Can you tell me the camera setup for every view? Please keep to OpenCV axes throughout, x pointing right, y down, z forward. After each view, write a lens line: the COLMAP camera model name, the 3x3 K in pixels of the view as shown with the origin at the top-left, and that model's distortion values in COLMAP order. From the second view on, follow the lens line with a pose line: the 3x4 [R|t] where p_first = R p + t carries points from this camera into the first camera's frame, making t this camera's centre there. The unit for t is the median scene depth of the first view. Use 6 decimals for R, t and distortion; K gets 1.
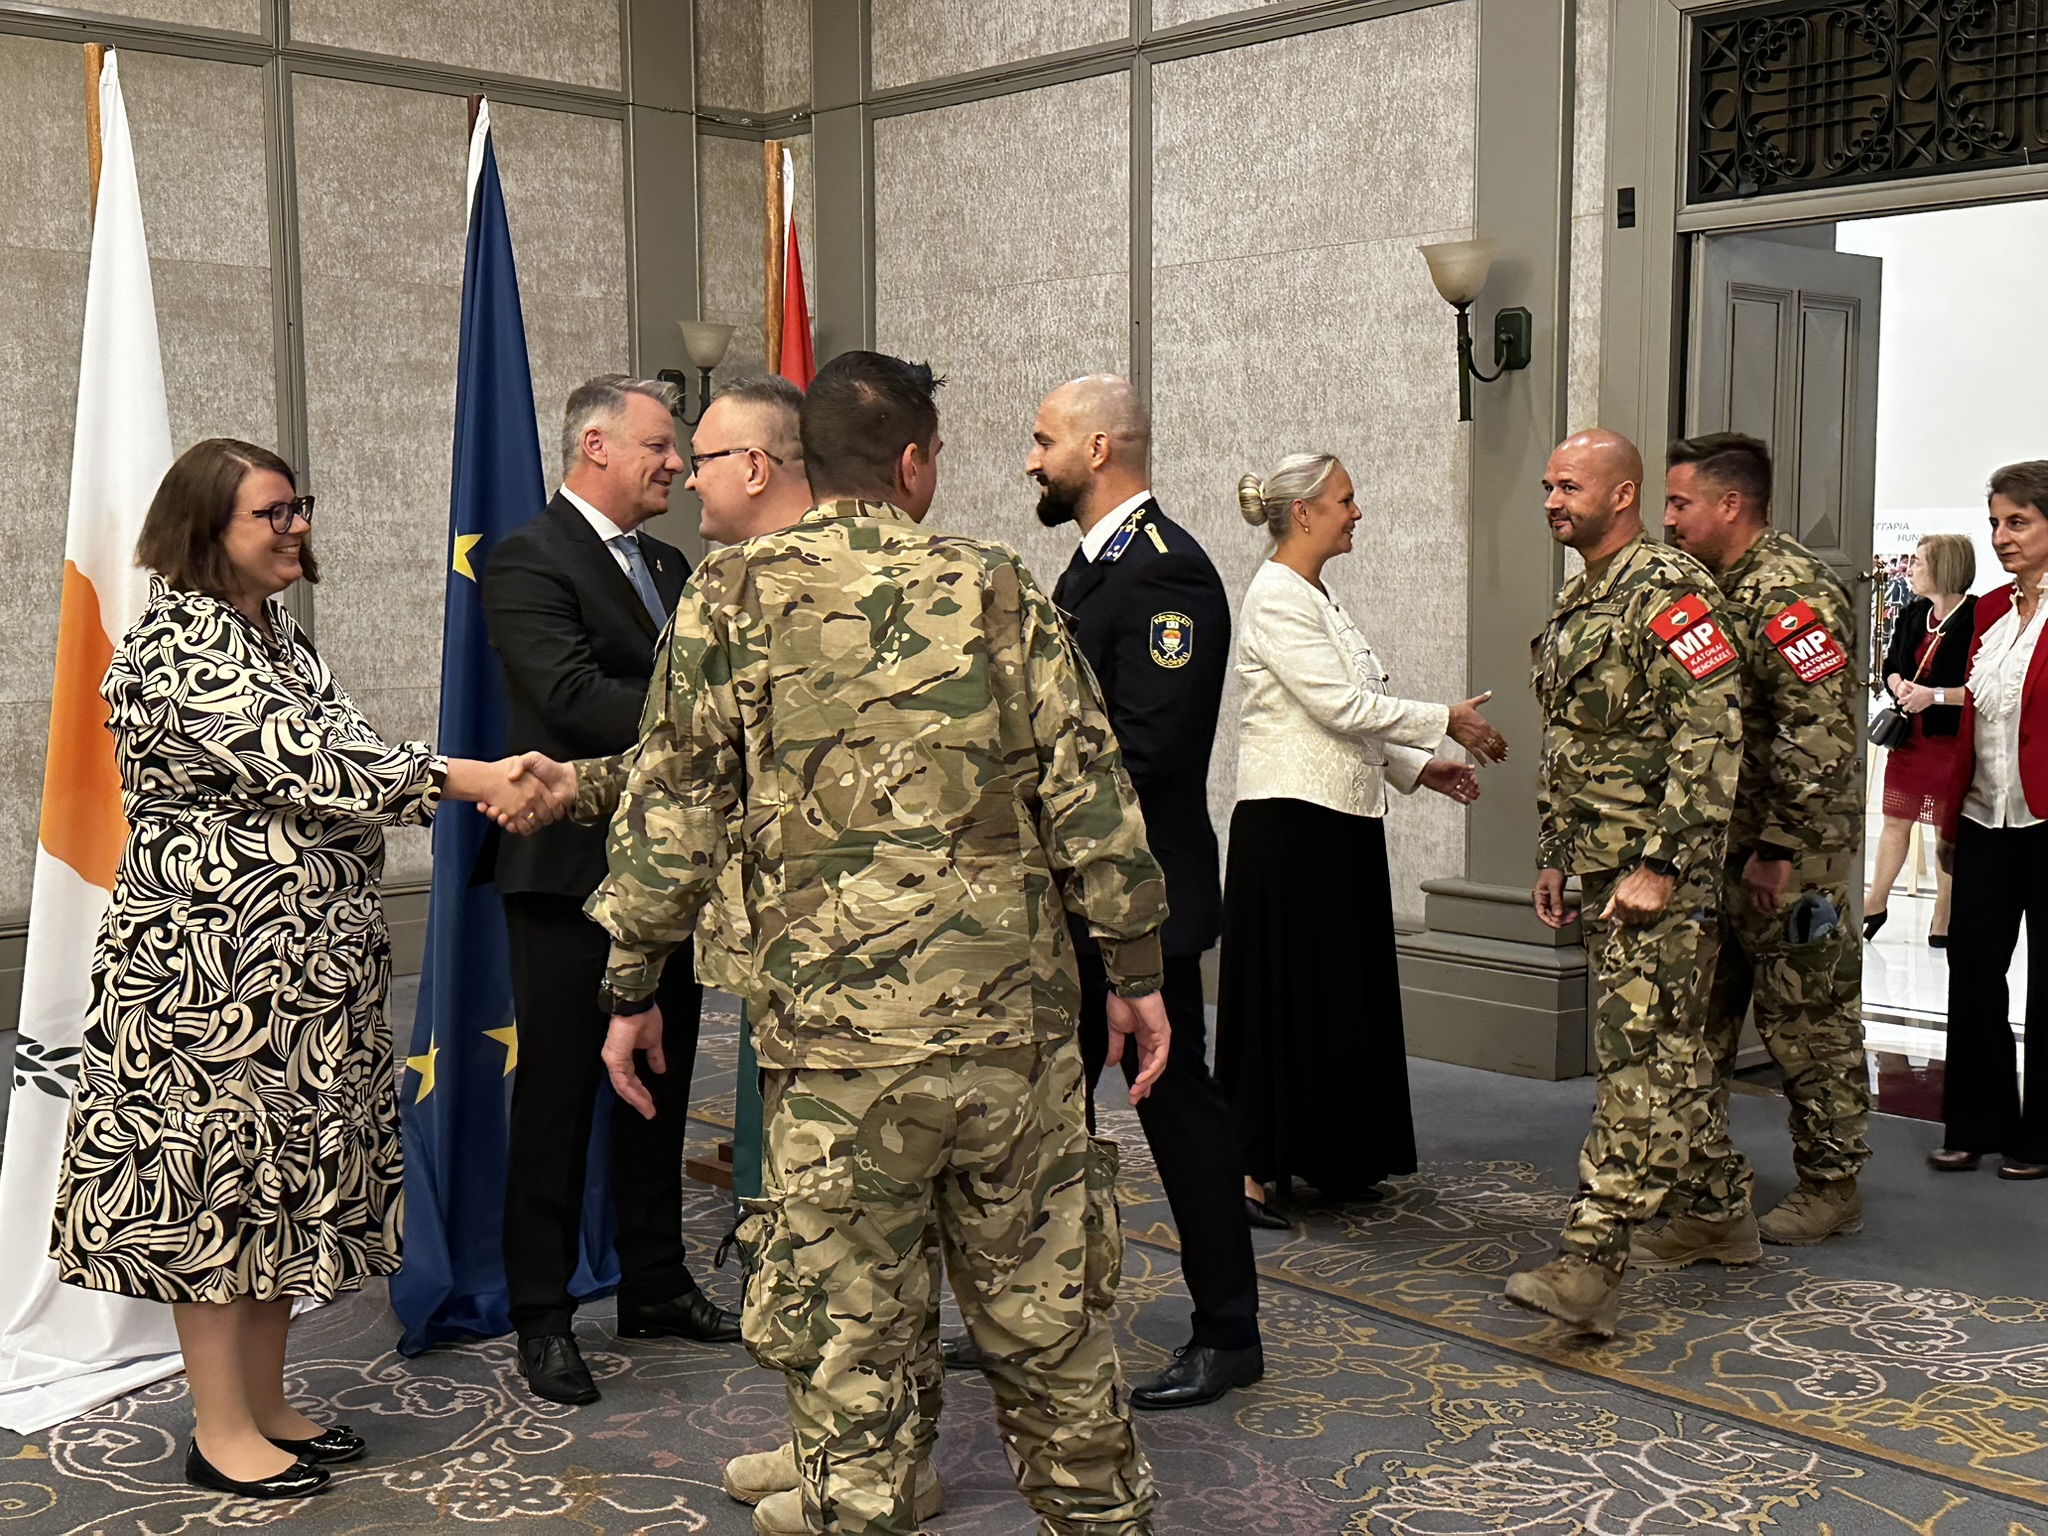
lens RADIAL K [[2597.2, 0, 1012.4], [0, 2597.2, 763.8], [0, 0, 1]] dist [0.136890, 0.000000]
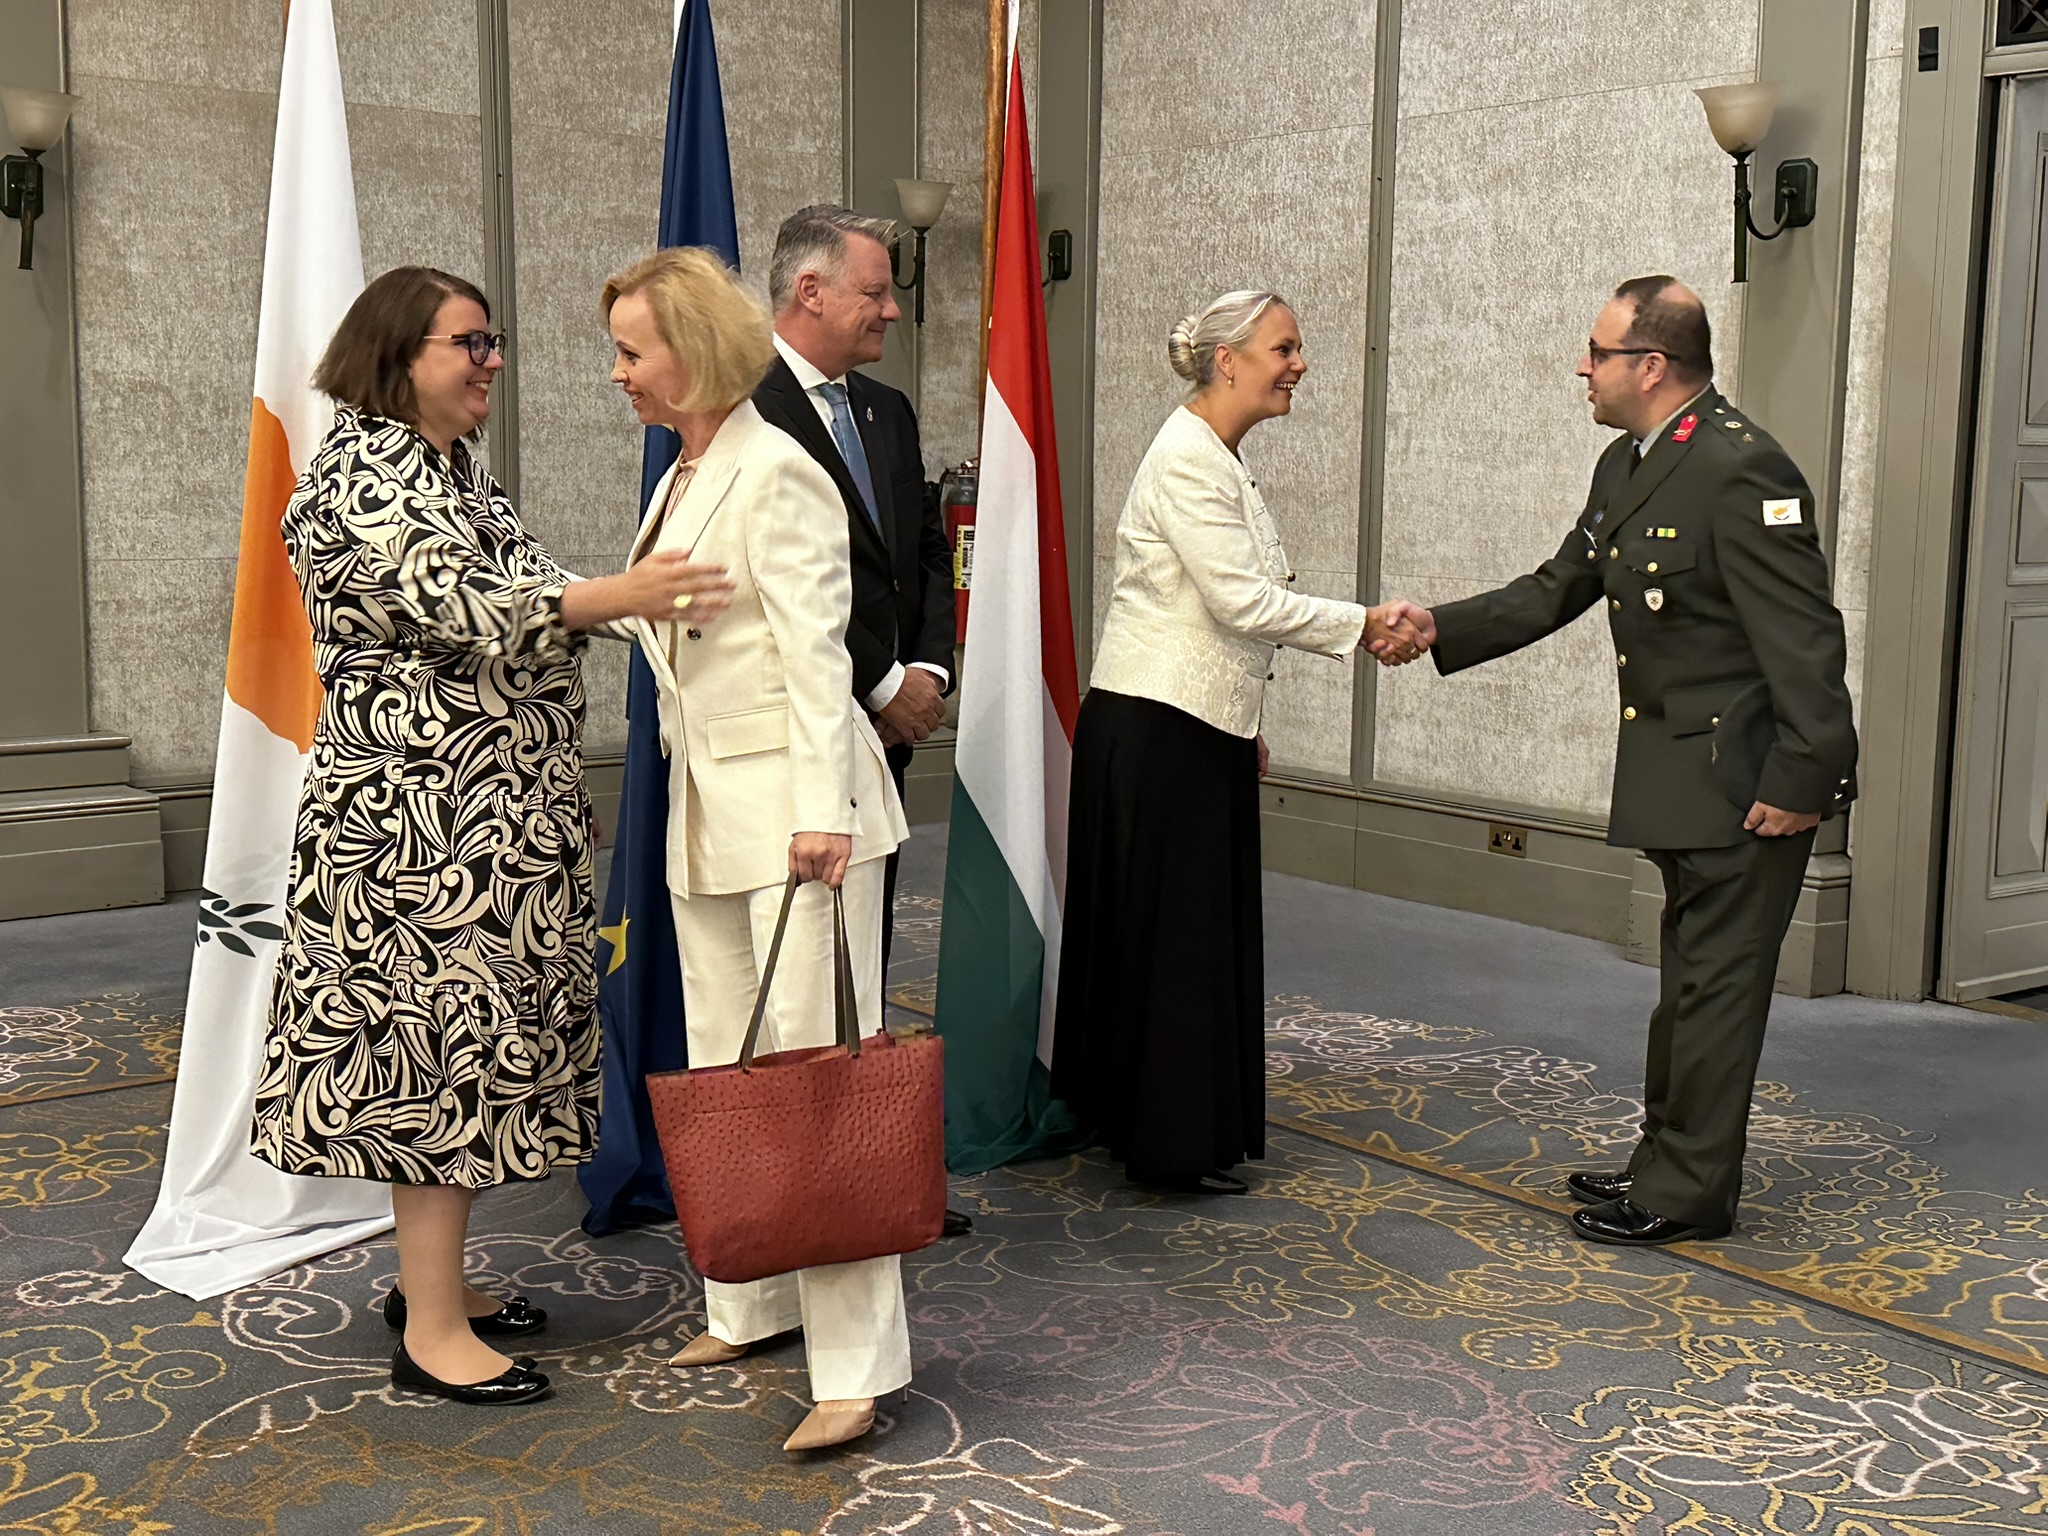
lens RADIAL K [[2597.2, 0, 1014.1], [0, 2597.2, 783.1], [0, 0, 1]] dist [0.136890, 0.000000]
pose [[0.996590, 0.028187, -0.077551, -0.004291], [-0.024582, 0.998590, 0.047058, 0.007584], [0.078768, -0.044992, 0.995877, 0.046238]]
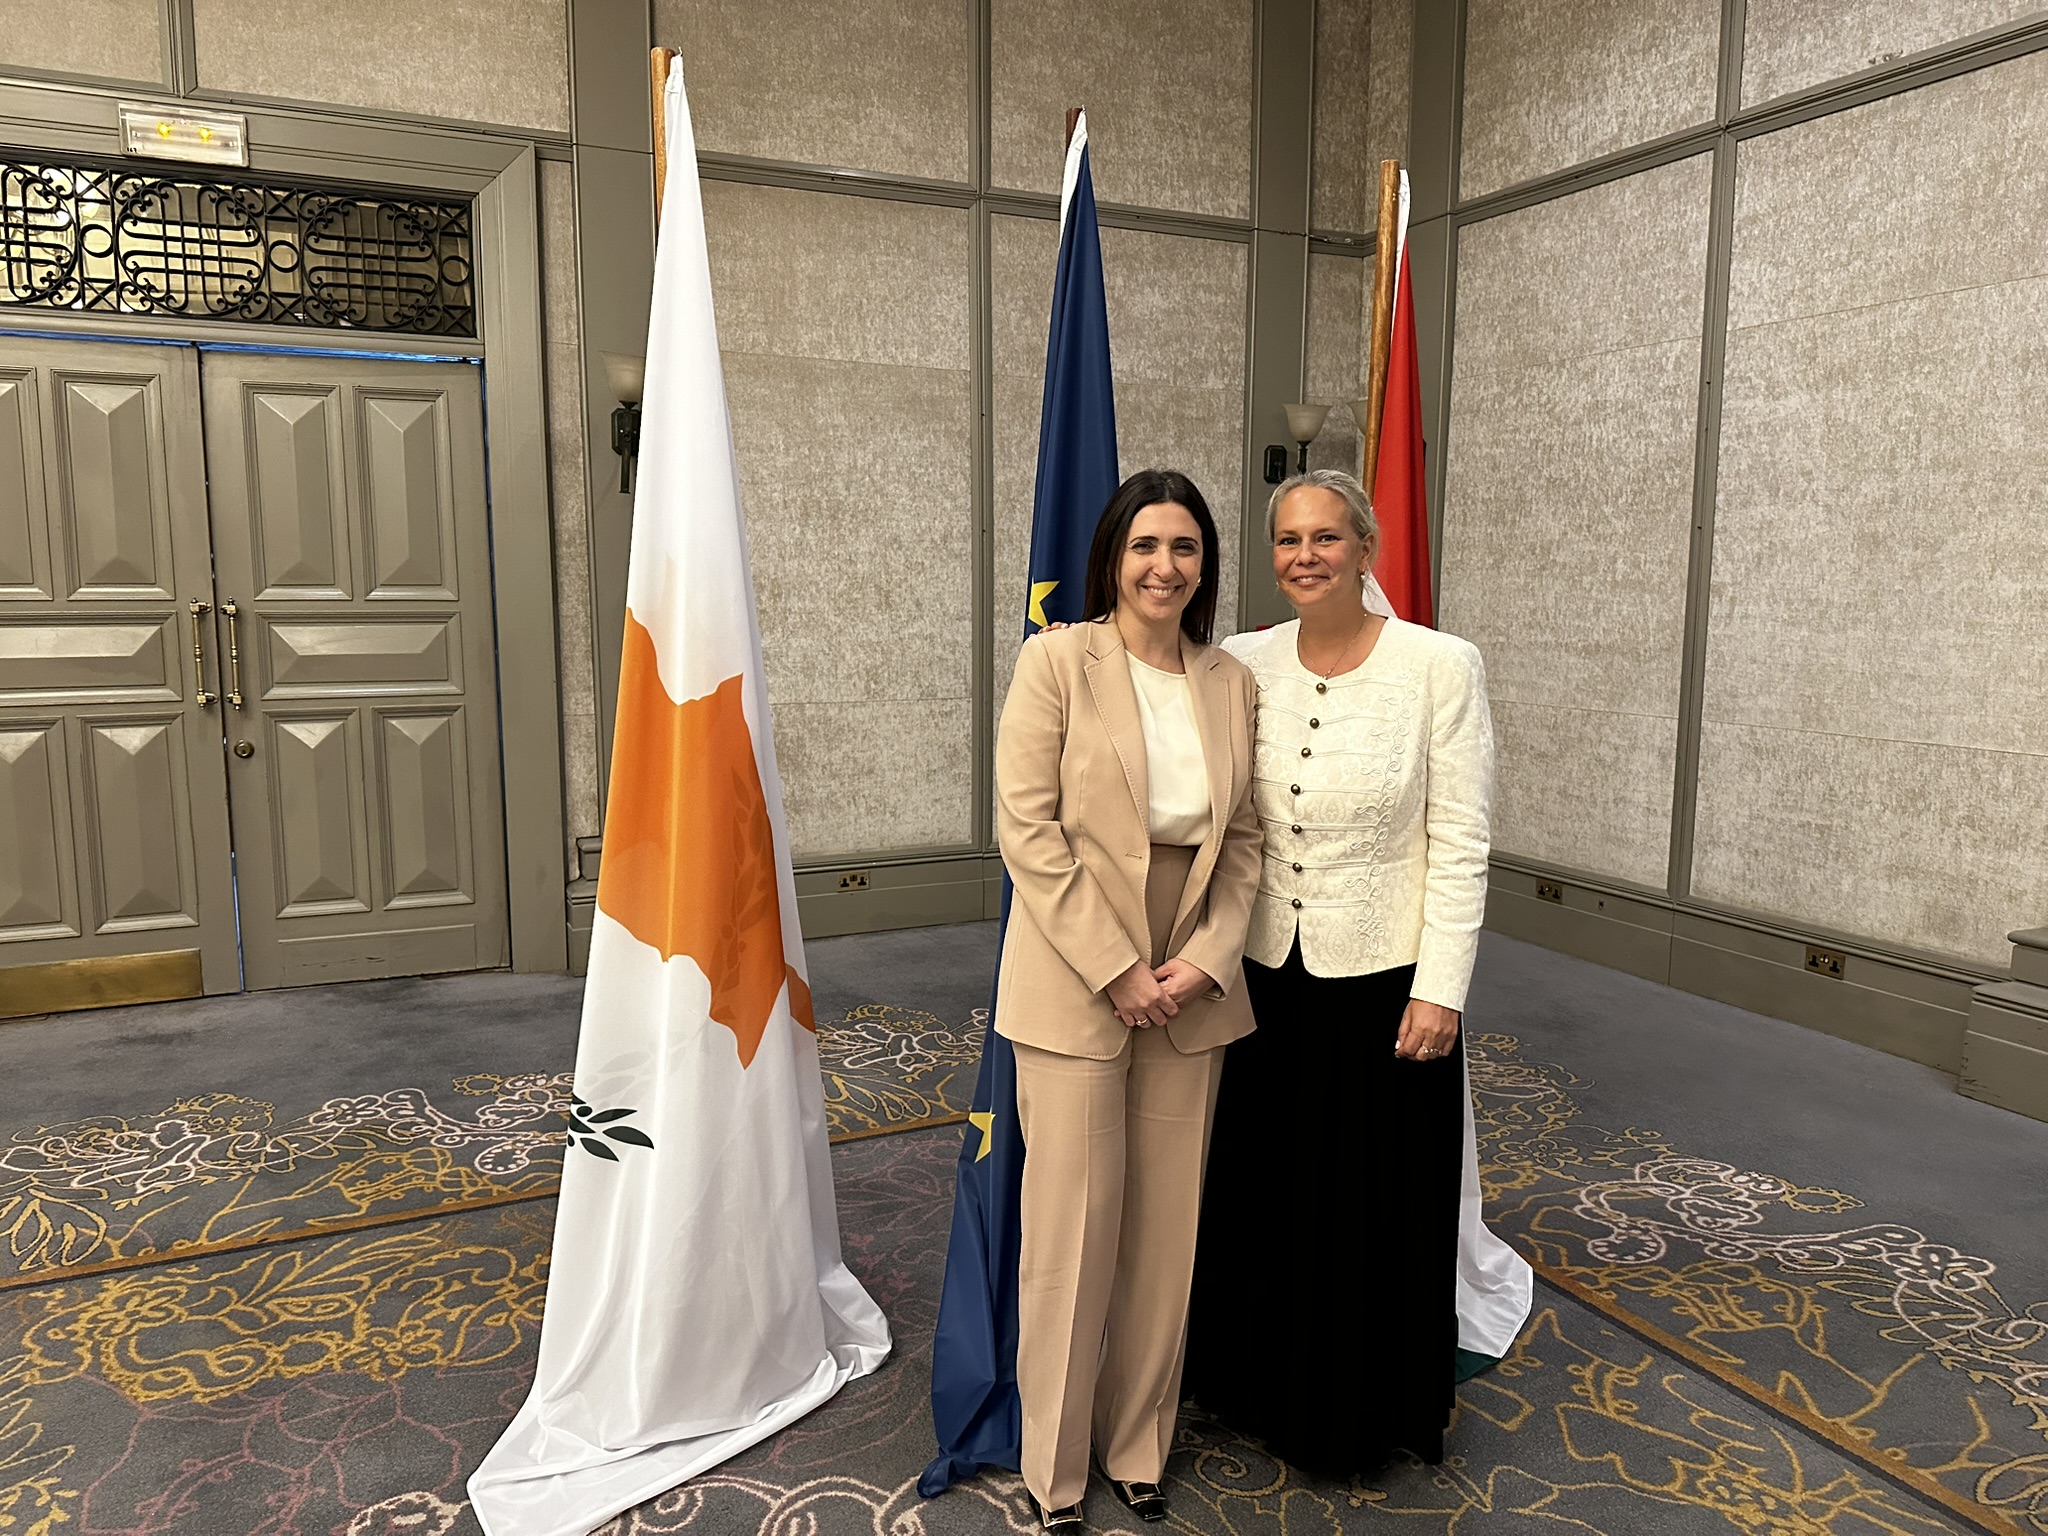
lens RADIAL K [[1426.3, 0, 1021.7], [0, 1426.3, 786.7], [0, 0, 1]] dist [0.033973, -0.056389]
pose [[0.953276, 0.049304, -0.298049, -0.044593], [-0.031314, 0.997404, 0.064840, -0.035254], [0.300473, -0.052477, 0.952346, 0.384319]]
